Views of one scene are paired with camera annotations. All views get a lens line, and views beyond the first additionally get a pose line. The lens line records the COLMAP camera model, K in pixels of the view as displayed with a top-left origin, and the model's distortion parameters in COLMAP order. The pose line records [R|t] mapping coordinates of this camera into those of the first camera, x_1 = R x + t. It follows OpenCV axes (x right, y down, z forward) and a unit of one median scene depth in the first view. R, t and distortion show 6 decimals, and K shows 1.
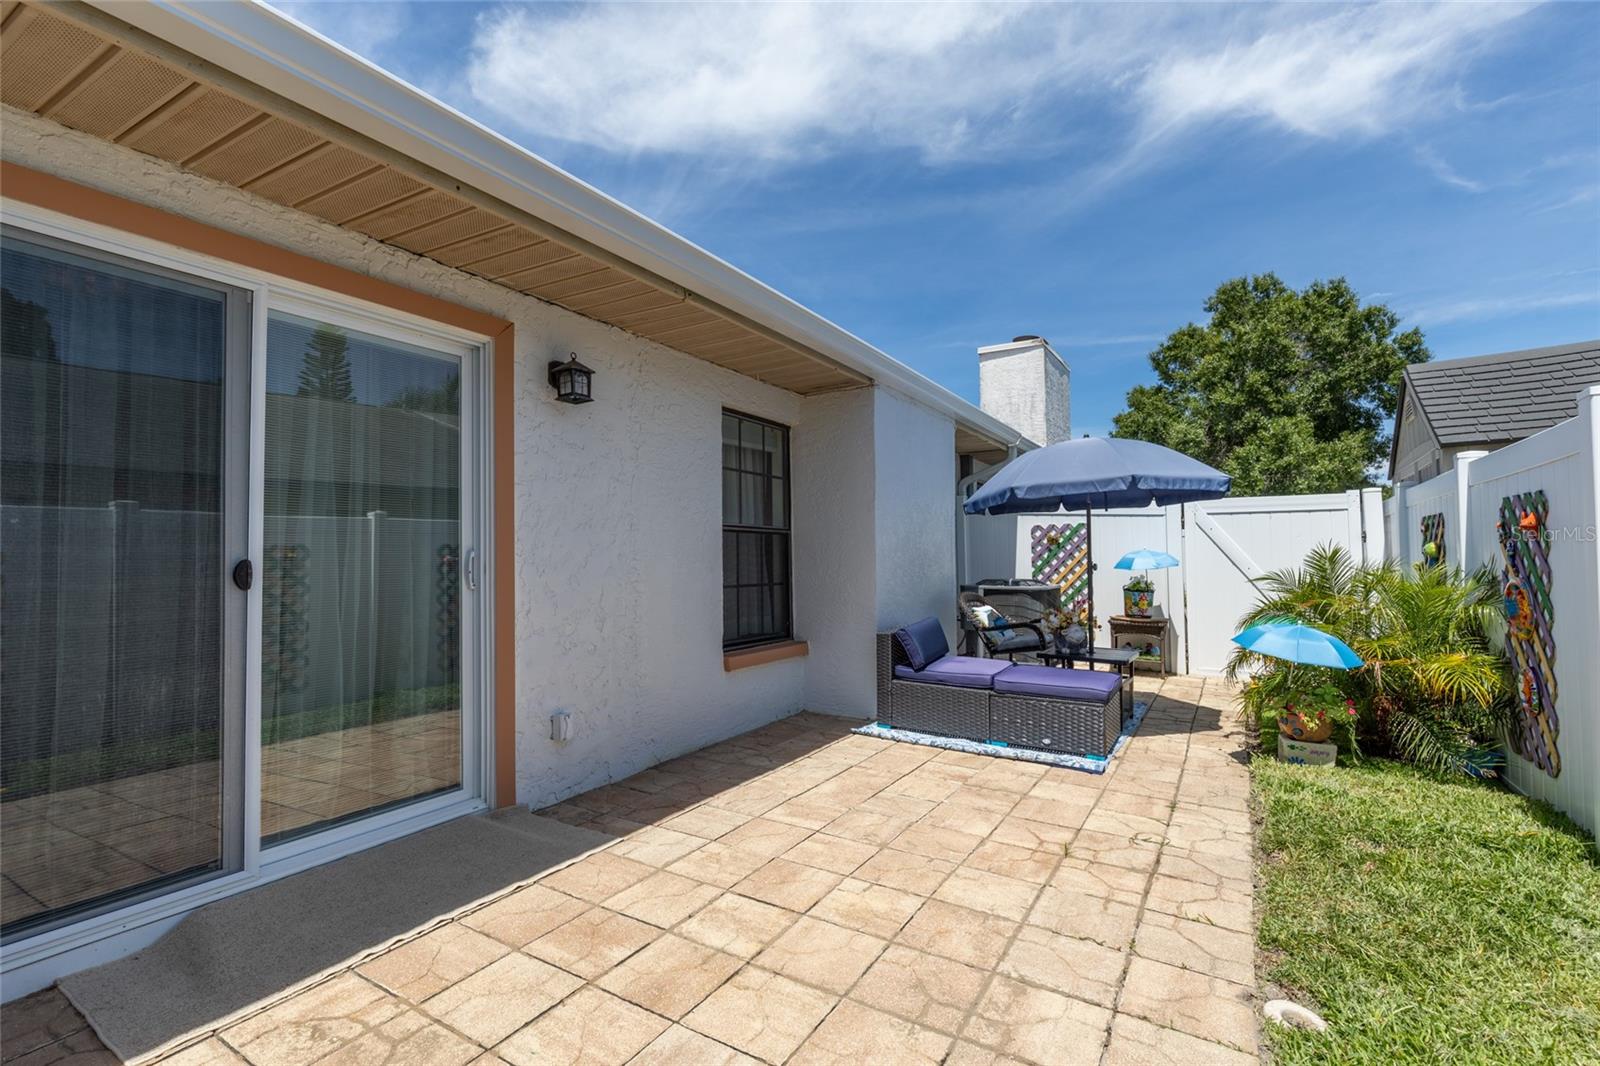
lens RADIAL K [[718.0, 0, 801.4], [0, 718.0, 540.2], [0, 0, 1]] dist [0.004603, -0.000083]
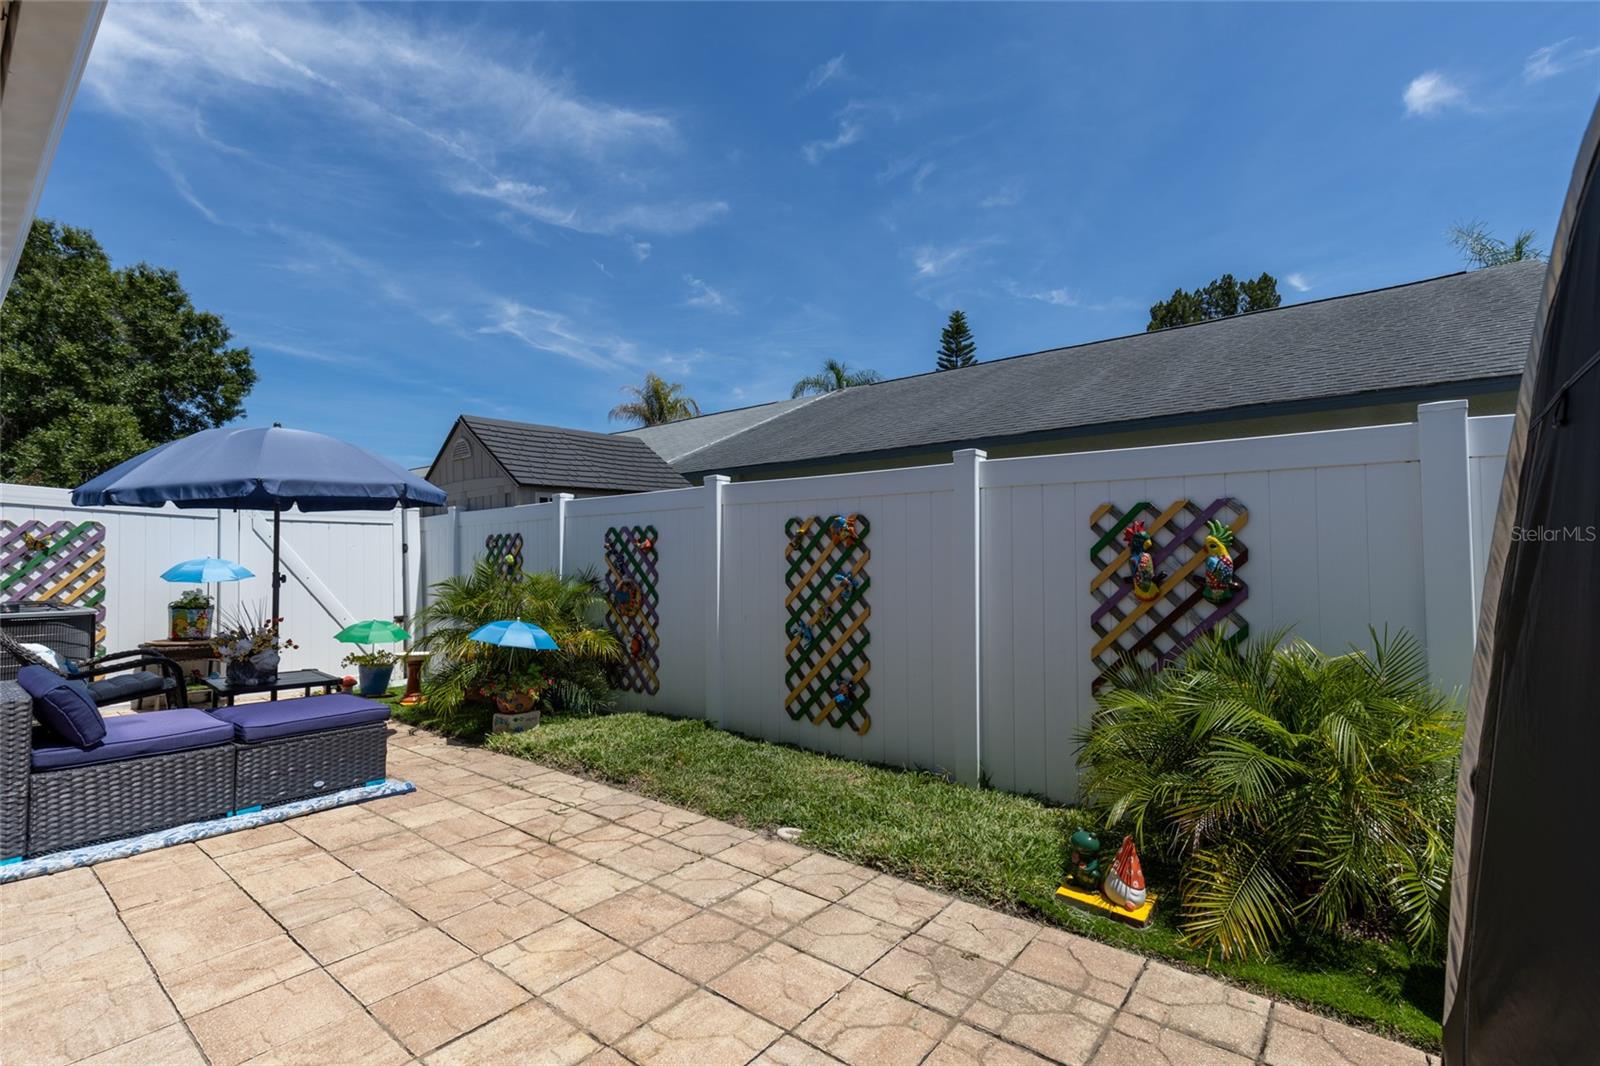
lens RADIAL K [[718.0, 0, 801.4], [0, 718.0, 540.2], [0, 0, 1]] dist [0.004603, -0.000083]
pose [[0.121529, 0.030292, 0.992126, -0.457256], [-0.018496, 0.999430, -0.028249, 0.004807], [-0.992416, -0.014917, 0.122020, 0.341820]]
